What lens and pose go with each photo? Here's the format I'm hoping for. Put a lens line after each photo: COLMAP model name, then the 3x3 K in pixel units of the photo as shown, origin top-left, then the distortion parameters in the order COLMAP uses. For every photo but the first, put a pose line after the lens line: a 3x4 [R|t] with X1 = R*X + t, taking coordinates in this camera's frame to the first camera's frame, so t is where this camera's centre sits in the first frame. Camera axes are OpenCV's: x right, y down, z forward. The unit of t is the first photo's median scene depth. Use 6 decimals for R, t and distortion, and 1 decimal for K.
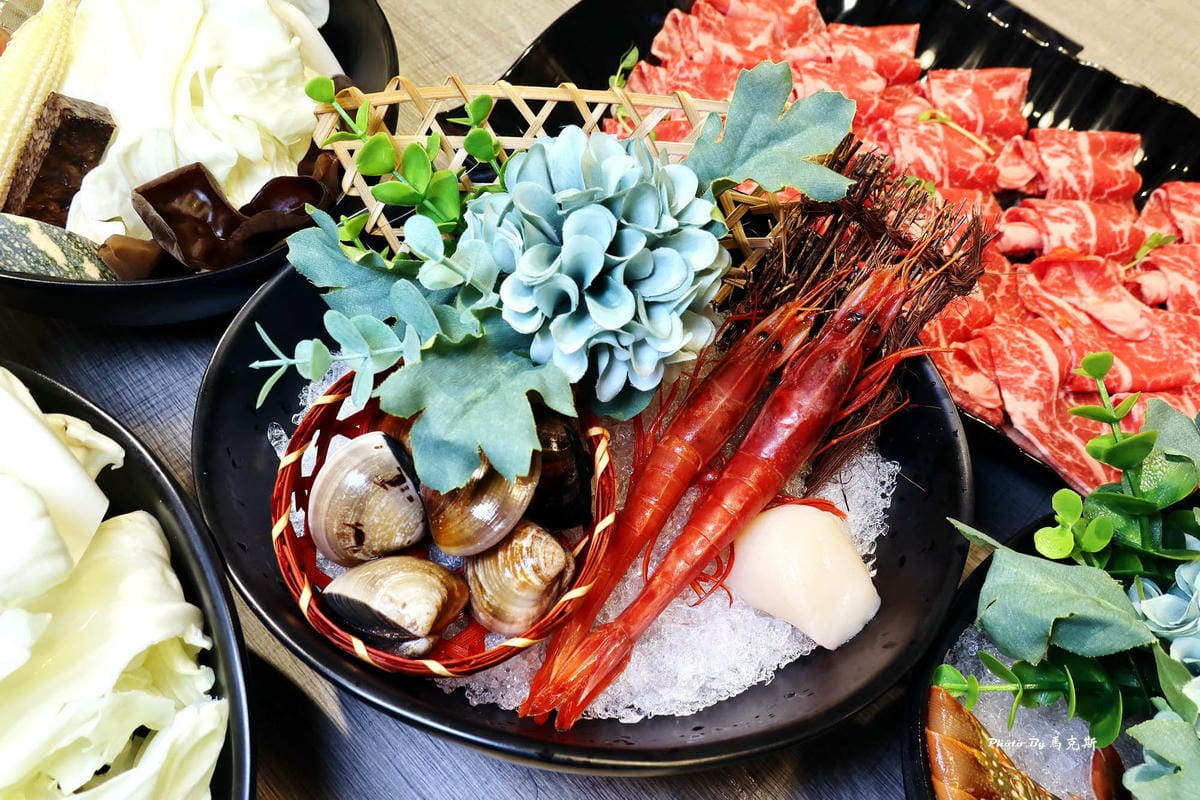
lens RADIAL K [[783.7, 0, 600.2], [0, 783.7, 399.1], [0, 0, 1]] dist [-0.020913, 0.004033]
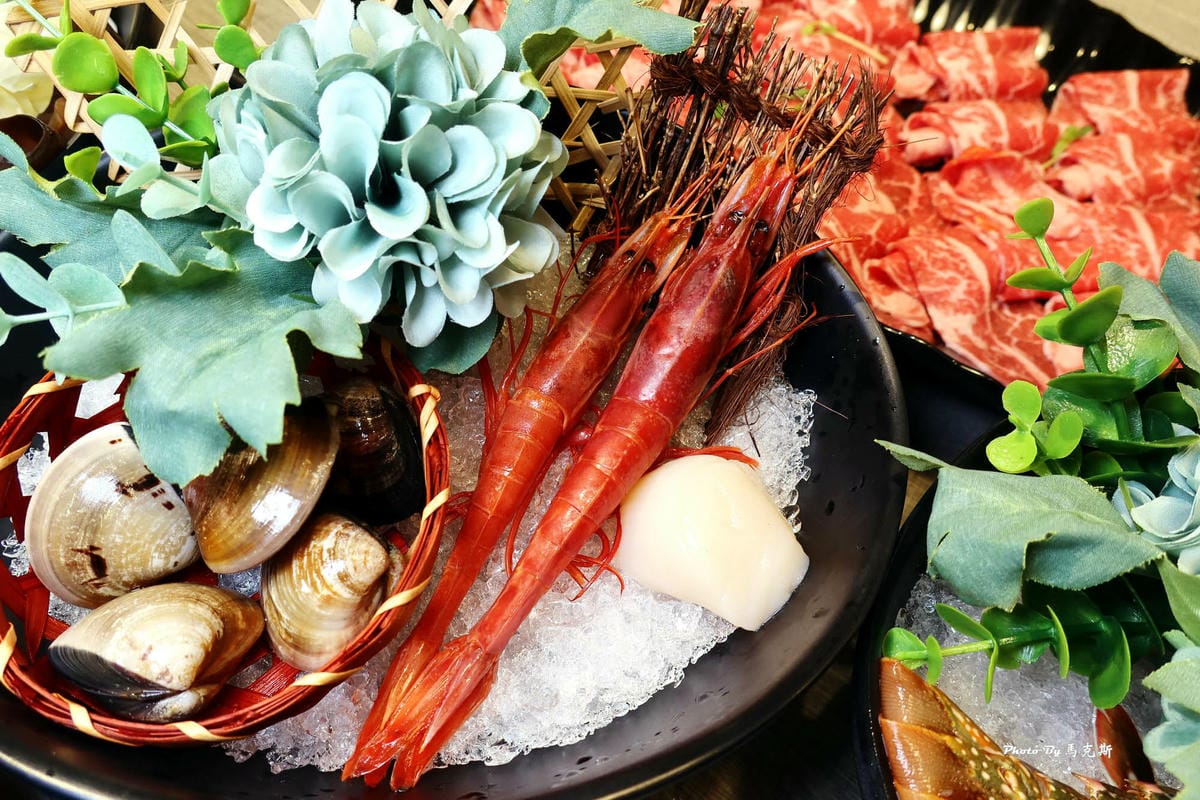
lens RADIAL K [[783.7, 0, 598.7], [0, 783.7, 401.7], [0, 0, 1]] dist [-0.020913, 0.004033]
pose [[0.990469, -0.121474, 0.064927, 0.102987], [0.122699, 0.992327, -0.015205, 0.075279], [-0.062581, 0.023027, 0.997774, 0.195515]]
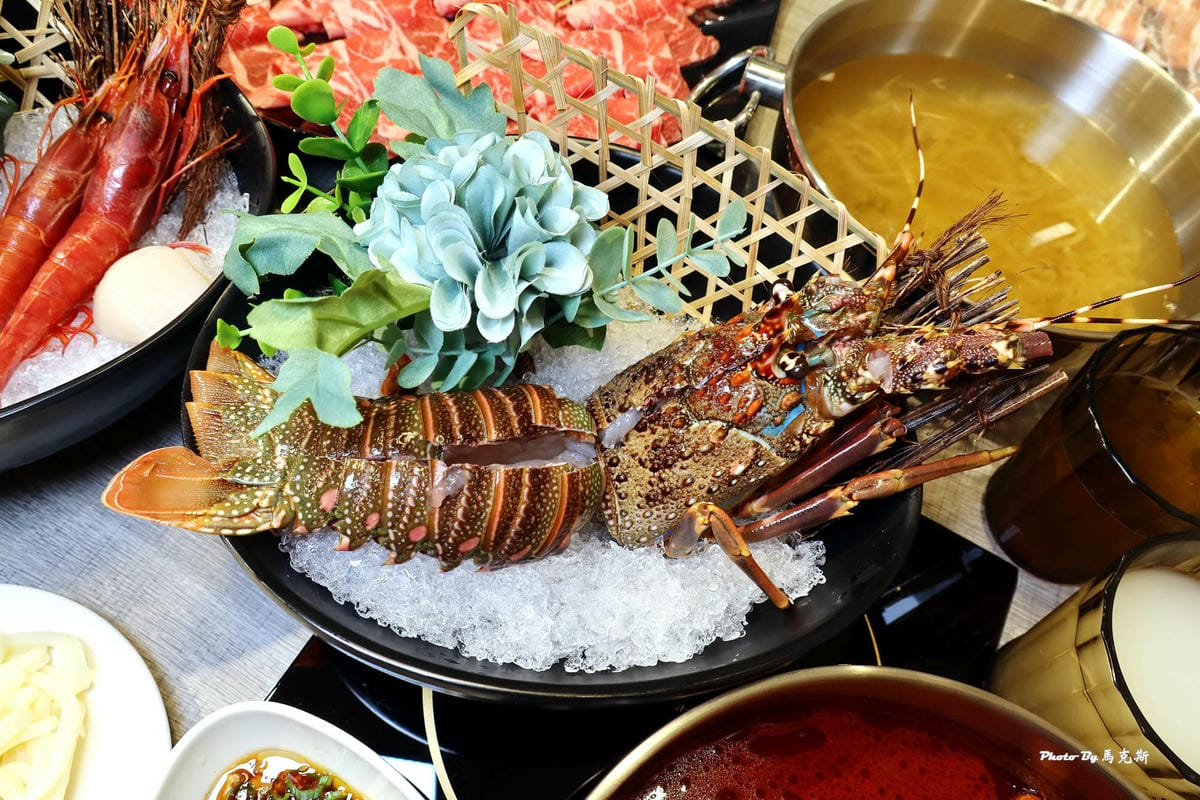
lens RADIAL K [[783.7, 0, 593.9], [0, 783.7, 396.8], [0, 0, 1]] dist [-0.020913, 0.004033]
pose [[0.950185, -0.282087, 0.132568, 0.602732], [0.267468, 0.956331, 0.117860, 0.349918], [-0.160026, -0.076531, 0.984142, -0.196158]]
